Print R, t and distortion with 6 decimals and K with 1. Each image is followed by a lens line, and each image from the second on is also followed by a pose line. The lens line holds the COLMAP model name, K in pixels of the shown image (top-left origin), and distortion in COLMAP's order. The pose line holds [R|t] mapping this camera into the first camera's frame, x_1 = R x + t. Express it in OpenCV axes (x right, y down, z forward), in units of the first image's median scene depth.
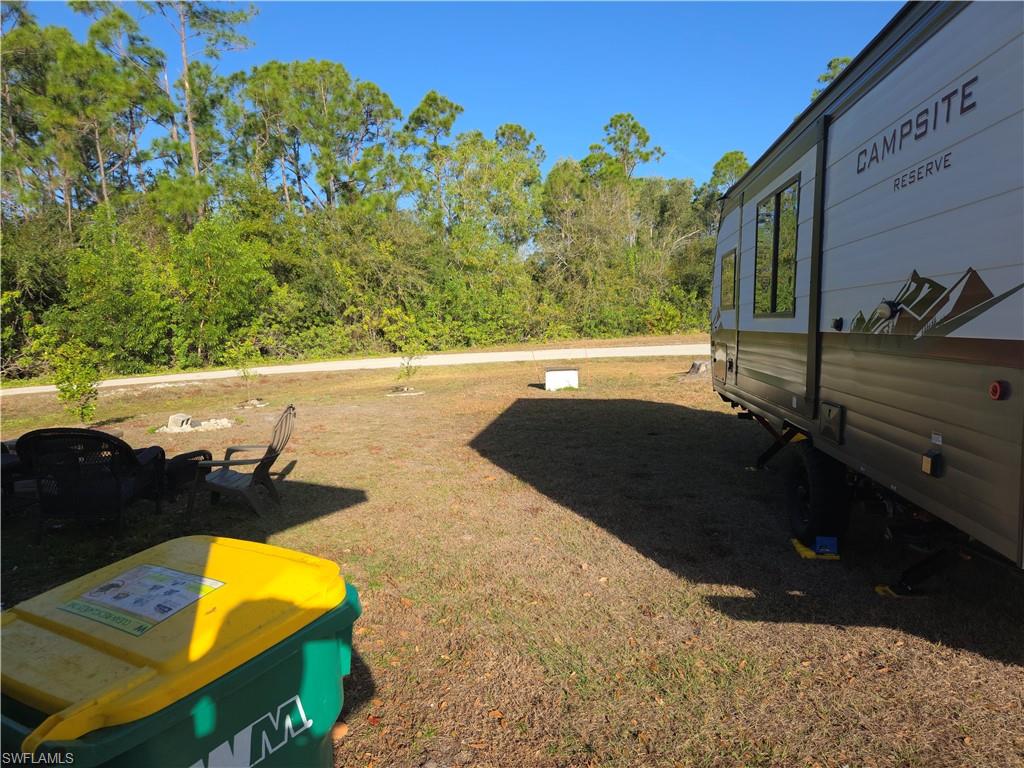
lens RADIAL K [[680.8, 0, 513.5], [0, 680.8, 384.6], [0, 0, 1]] dist [0.063318, -0.038090]
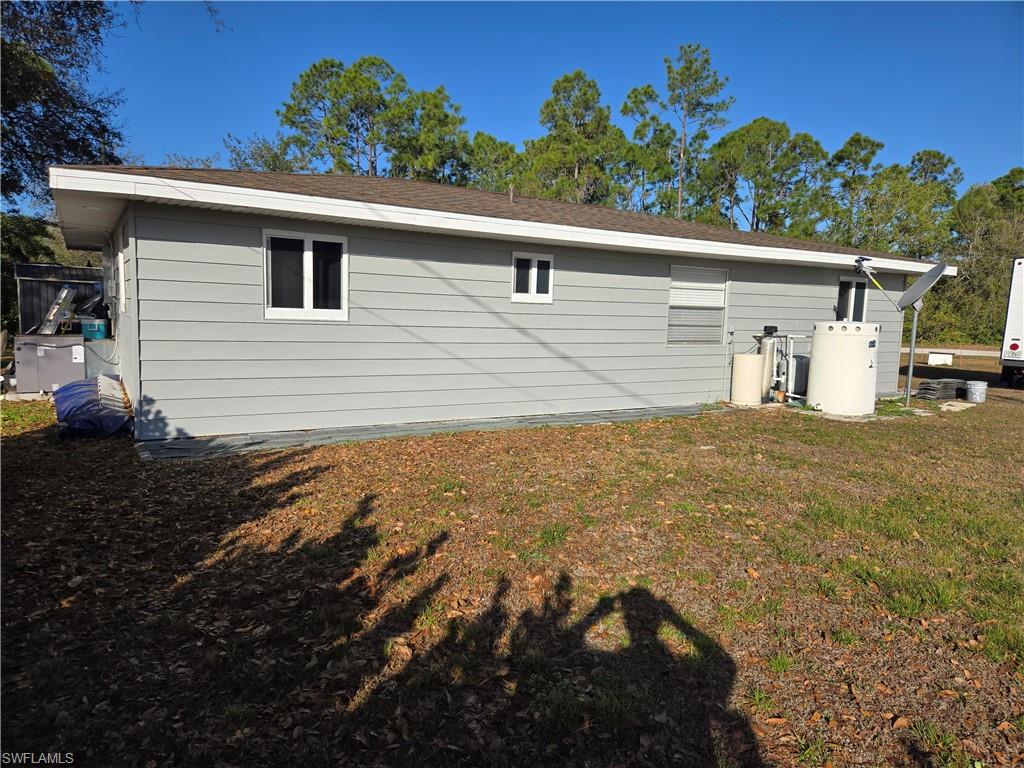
lens RADIAL K [[680.8, 0, 510.3], [0, 680.8, 385.9], [0, 0, 1]] dist [0.063318, -0.038090]
pose [[0.868095, 0.117902, -0.482194, -0.006040], [-0.113437, 0.992798, 0.038530, 0.042085], [0.483264, 0.021251, 0.875217, -0.368711]]
